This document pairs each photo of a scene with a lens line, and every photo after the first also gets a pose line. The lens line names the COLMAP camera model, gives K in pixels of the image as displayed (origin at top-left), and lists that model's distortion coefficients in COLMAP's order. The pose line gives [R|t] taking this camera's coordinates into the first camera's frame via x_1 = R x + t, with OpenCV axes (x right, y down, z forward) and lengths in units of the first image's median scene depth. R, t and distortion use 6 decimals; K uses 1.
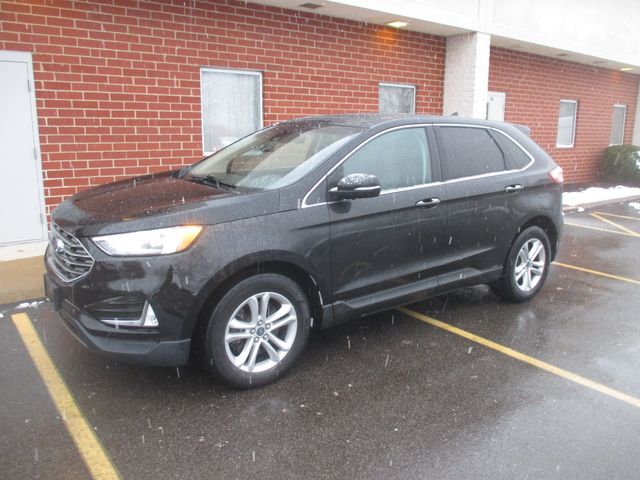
lens RADIAL K [[524.8, 0, 320.0], [0, 524.8, 240.0], [0, 0, 1]] dist [-0.047506, 0.007618]
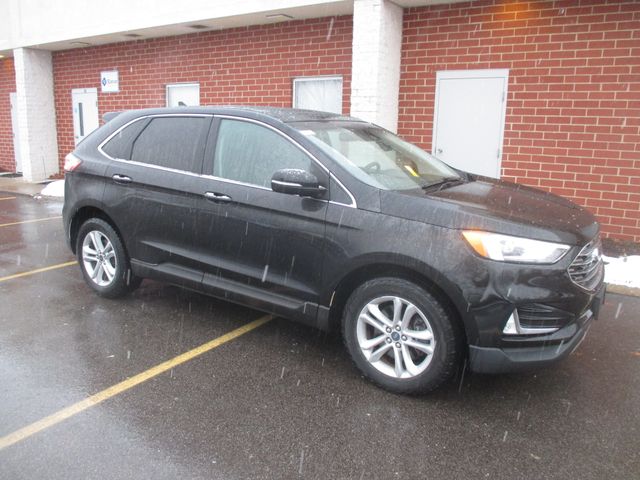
lens RADIAL K [[524.8, 0, 320.0], [0, 524.8, 240.0], [0, 0, 1]] dist [-0.047506, 0.007618]
pose [[0.325237, 0.192471, -0.925838, 0.417364], [-0.216742, 0.968176, 0.125134, -0.031726], [0.920458, 0.159970, 0.356603, 0.201970]]
